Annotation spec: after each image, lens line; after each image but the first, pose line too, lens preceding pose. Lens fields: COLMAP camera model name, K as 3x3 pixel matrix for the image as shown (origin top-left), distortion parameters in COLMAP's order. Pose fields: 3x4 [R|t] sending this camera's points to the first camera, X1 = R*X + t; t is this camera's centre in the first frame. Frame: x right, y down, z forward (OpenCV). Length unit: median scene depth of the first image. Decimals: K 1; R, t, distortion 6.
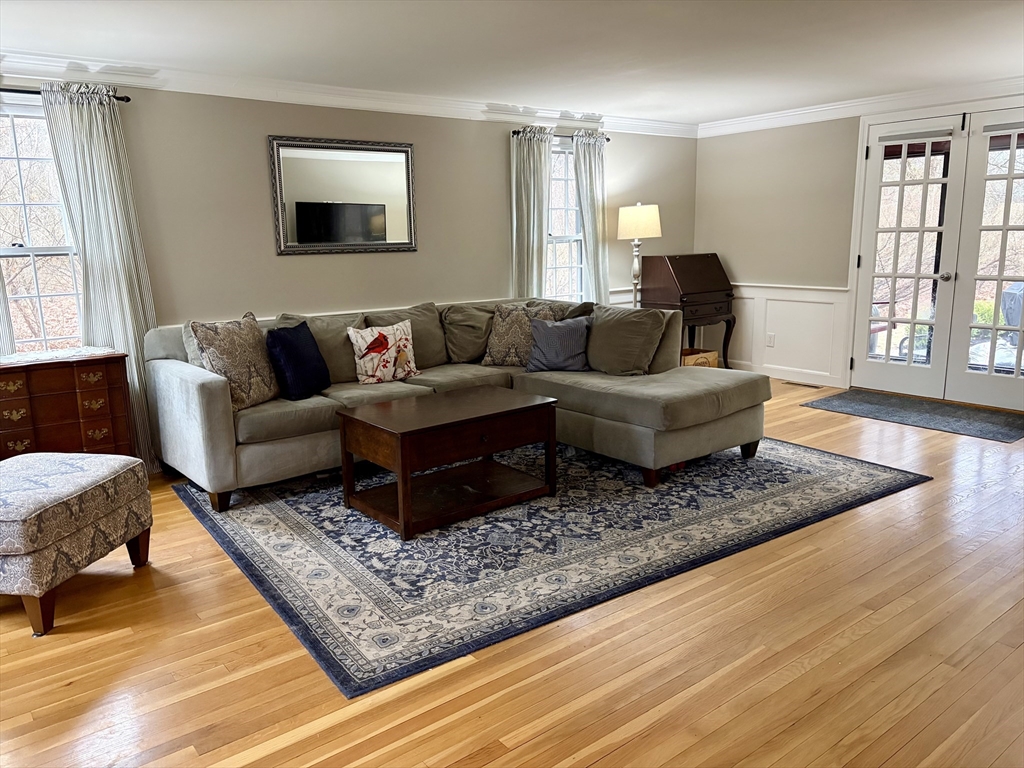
lens RADIAL K [[775.3, 0, 505.1], [0, 775.3, 381.9], [0, 0, 1]] dist [0.070191, -0.079872]
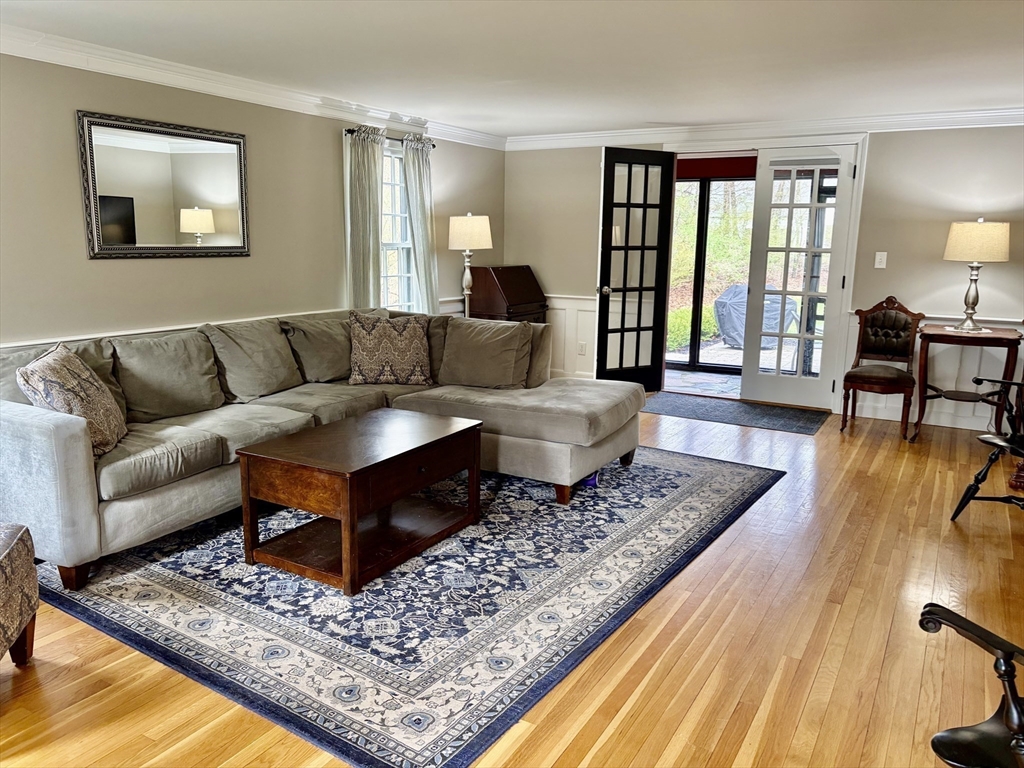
lens RADIAL K [[775.3, 0, 505.1], [0, 775.3, 380.5], [0, 0, 1]] dist [0.070191, -0.079872]
pose [[0.929355, -0.036062, 0.367423, -0.236935], [0.038645, 0.999253, 0.000327, -0.024552], [-0.367160, 0.013895, 0.930054, 0.106905]]
